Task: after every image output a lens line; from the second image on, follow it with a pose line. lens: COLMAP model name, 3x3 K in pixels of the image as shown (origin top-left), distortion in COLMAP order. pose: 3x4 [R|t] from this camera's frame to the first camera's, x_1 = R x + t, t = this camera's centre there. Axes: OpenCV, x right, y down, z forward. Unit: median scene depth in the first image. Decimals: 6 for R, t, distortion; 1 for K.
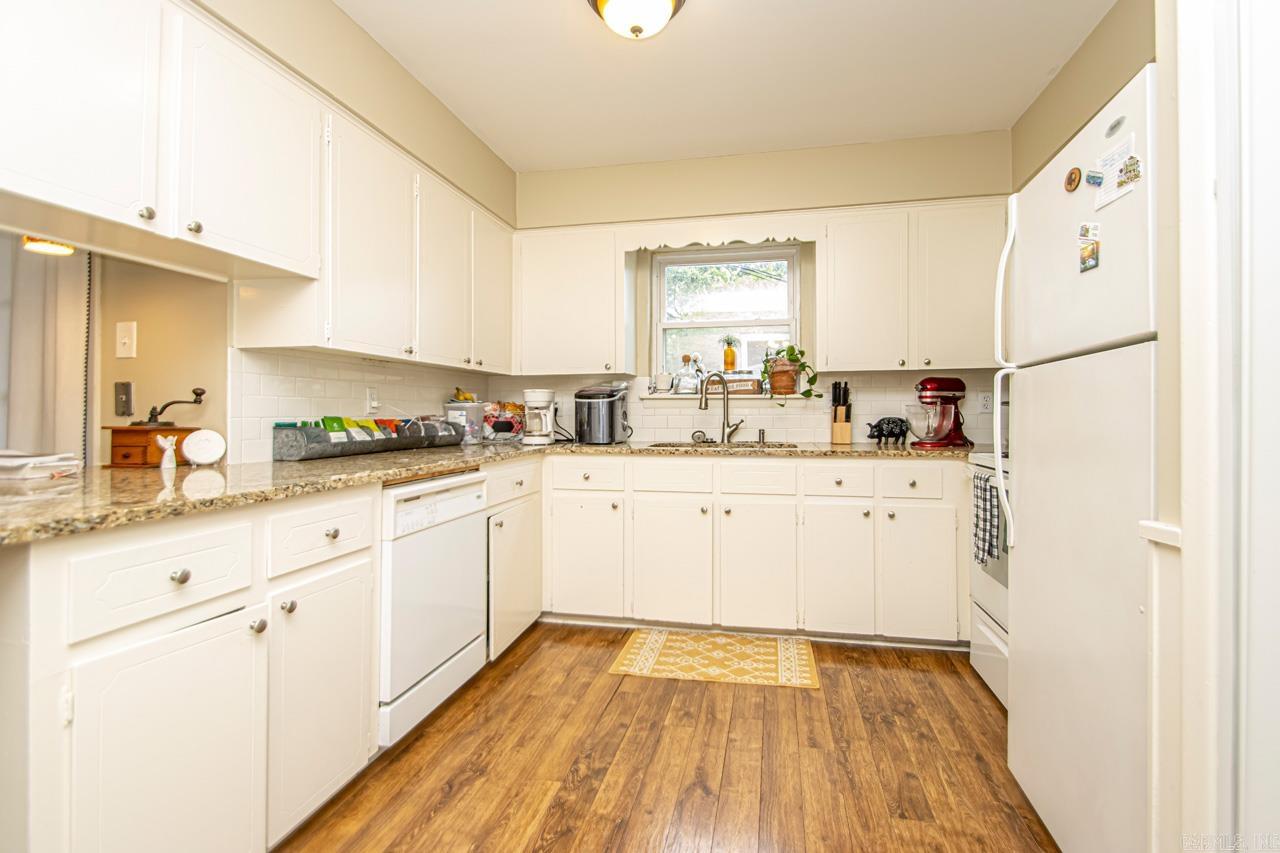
lens RADIAL K [[574.4, 0, 666.2], [0, 574.4, 414.3], [0, 0, 1]] dist [0.011900, -0.023818]
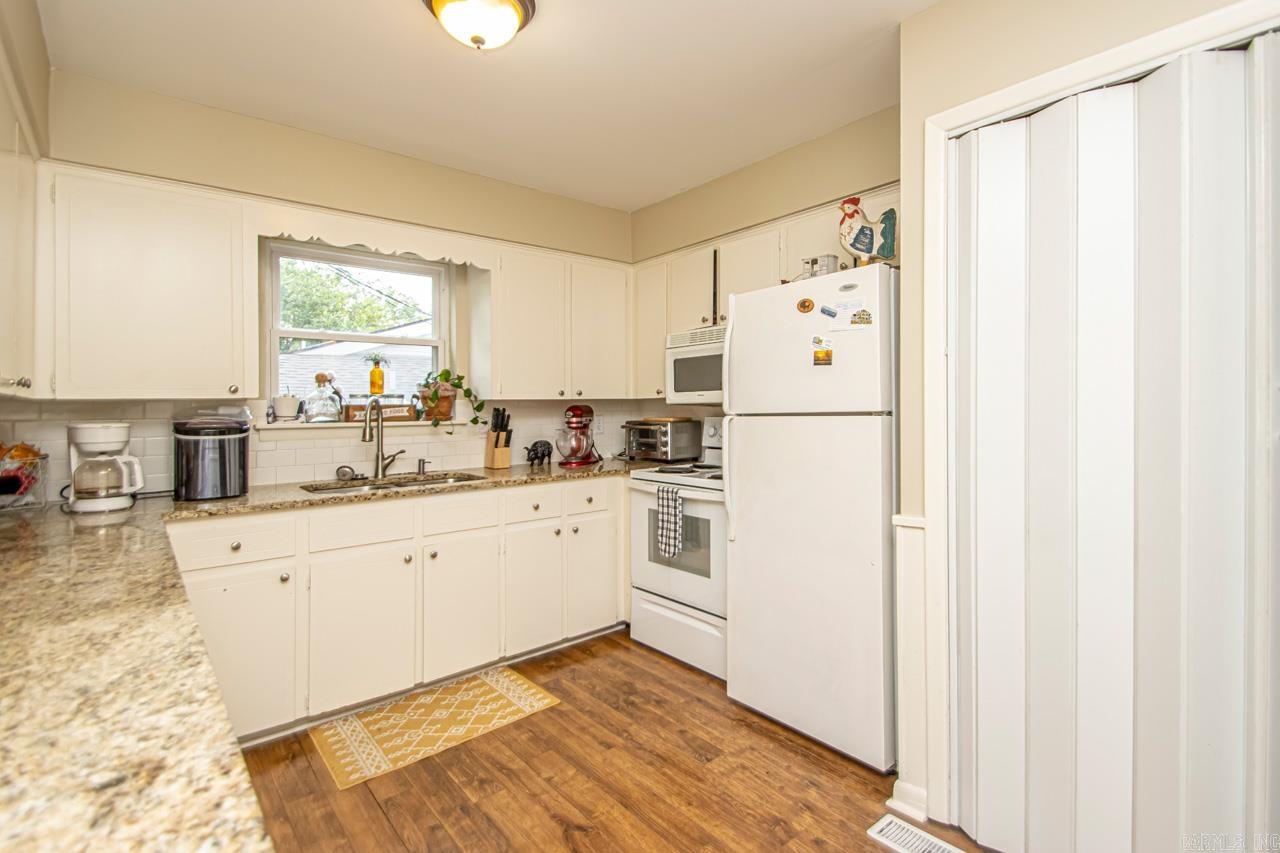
lens RADIAL K [[592.0, 0, 648.6], [0, 592.0, 409.8], [0, 0, 1]] dist [0.002474, -0.010958]
pose [[0.622417, -0.008746, 0.782637, -0.413076], [0.013178, 0.999913, 0.000693, -0.057980], [-0.782575, 0.009882, 0.622478, 0.146282]]
